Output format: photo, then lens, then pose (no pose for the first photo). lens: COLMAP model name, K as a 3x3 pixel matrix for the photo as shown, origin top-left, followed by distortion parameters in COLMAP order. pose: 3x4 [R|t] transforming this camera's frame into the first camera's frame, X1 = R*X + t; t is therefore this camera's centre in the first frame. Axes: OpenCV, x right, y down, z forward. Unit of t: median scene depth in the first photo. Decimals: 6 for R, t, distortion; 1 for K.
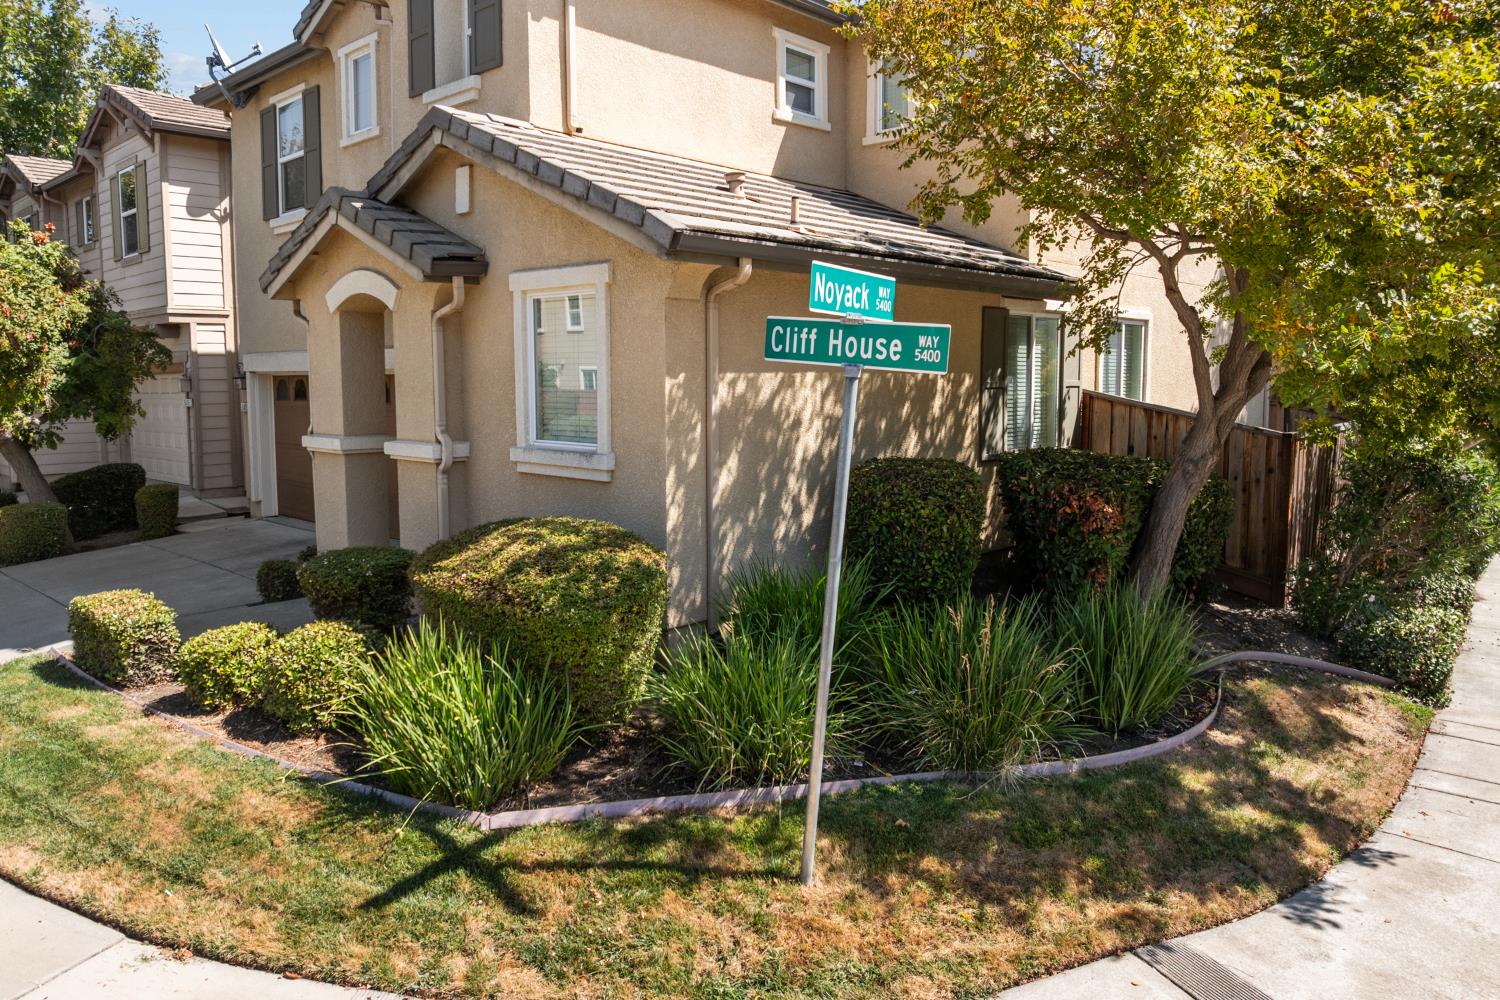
lens RADIAL K [[1058.8, 0, 750.3], [0, 1058.8, 464.3], [0, 0, 1]] dist [-0.035913, 0.000453]
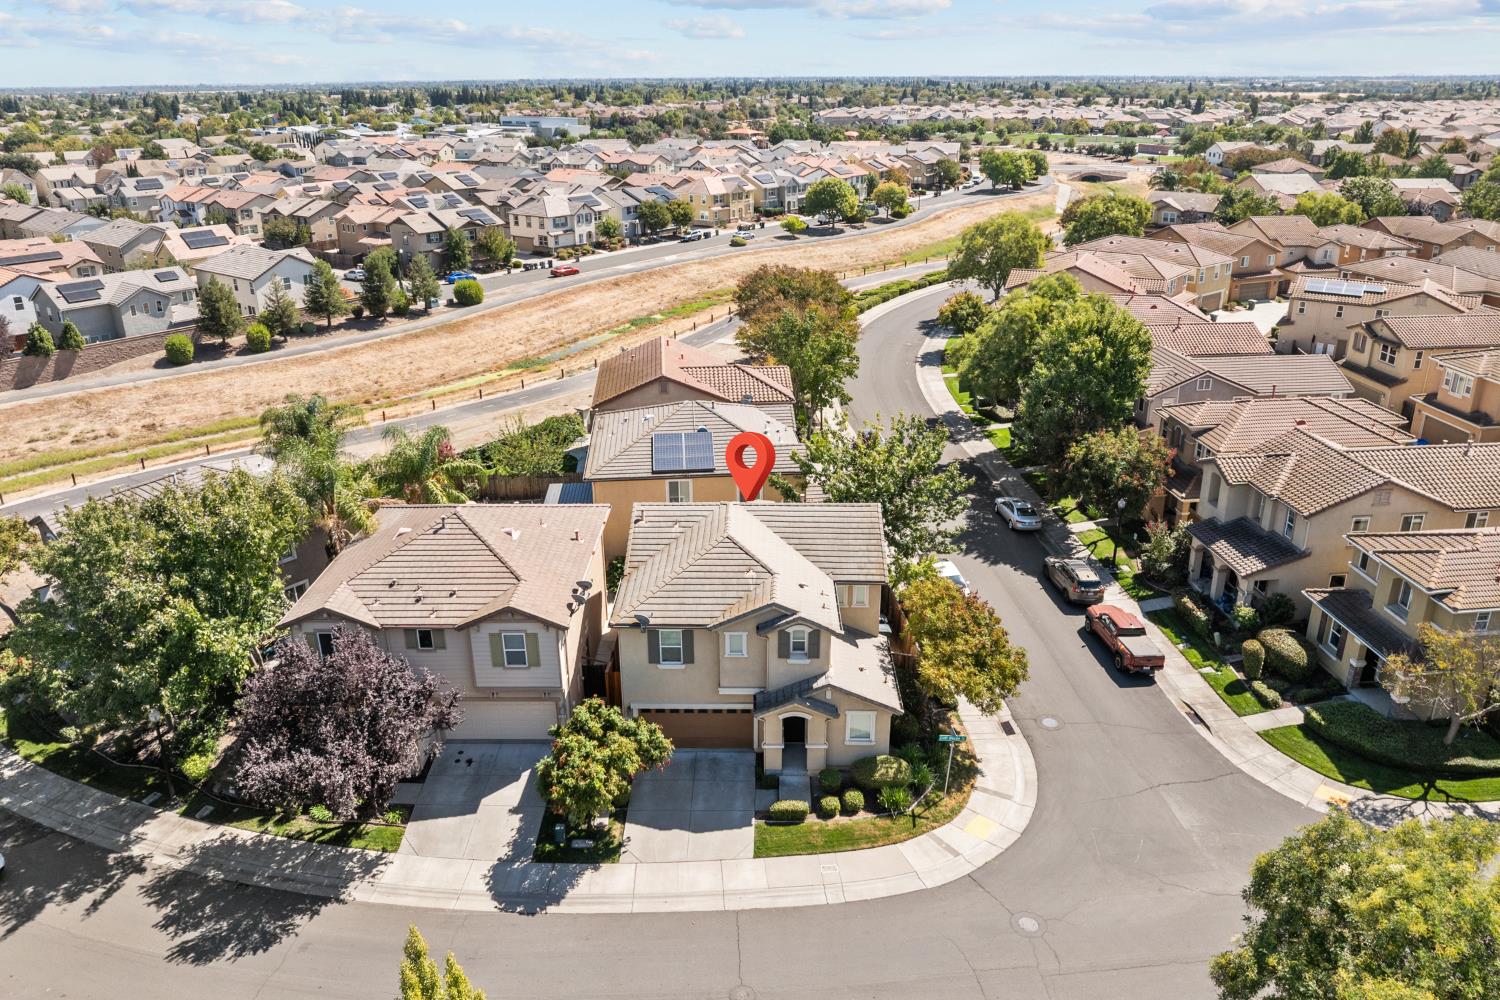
lens RADIAL K [[1058.8, 0, 750.3], [0, 1058.8, 464.3], [0, 0, 1]] dist [-0.035913, 0.000453]
pose [[0.737123, -0.231990, 0.634689, -4.756321], [0.058671, 0.957649, 0.281898, -3.760112], [-0.673207, -0.170555, 0.719516, -2.837889]]
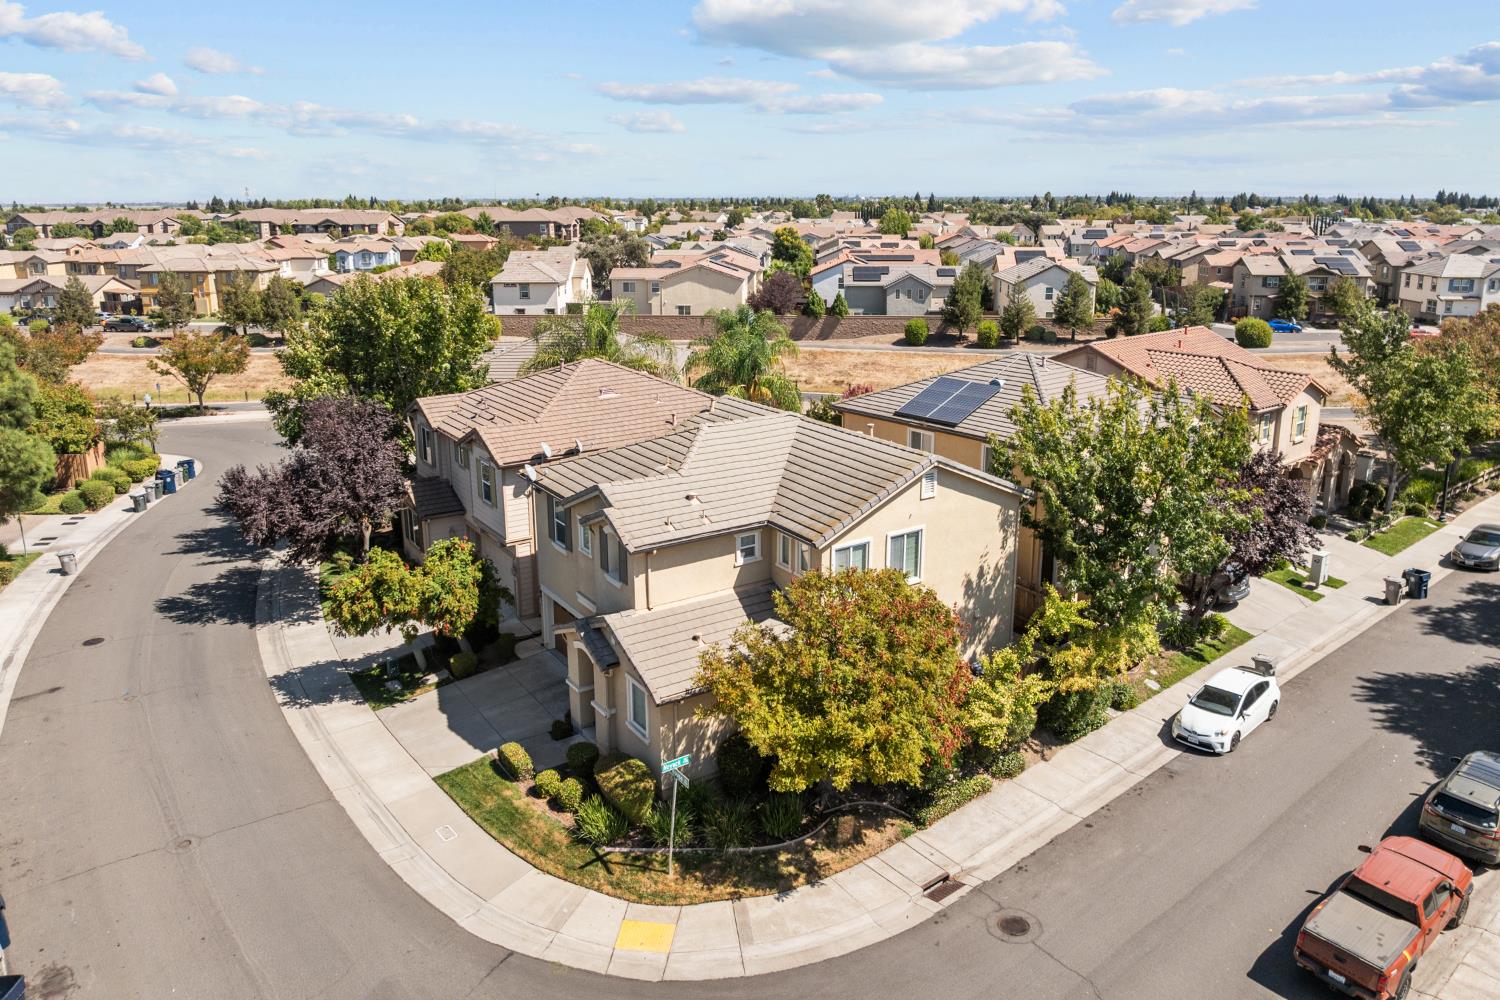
lens RADIAL K [[1051.5, 0, 747.1], [0, 1051.5, 424.9], [0, 0, 1]] dist [-0.027692, 0.000723]
pose [[0.974341, 0.051323, -0.219146, 1.162595], [-0.022408, 0.990937, 0.132446, -1.959621], [0.223957, -0.124137, 0.966661, -2.814634]]
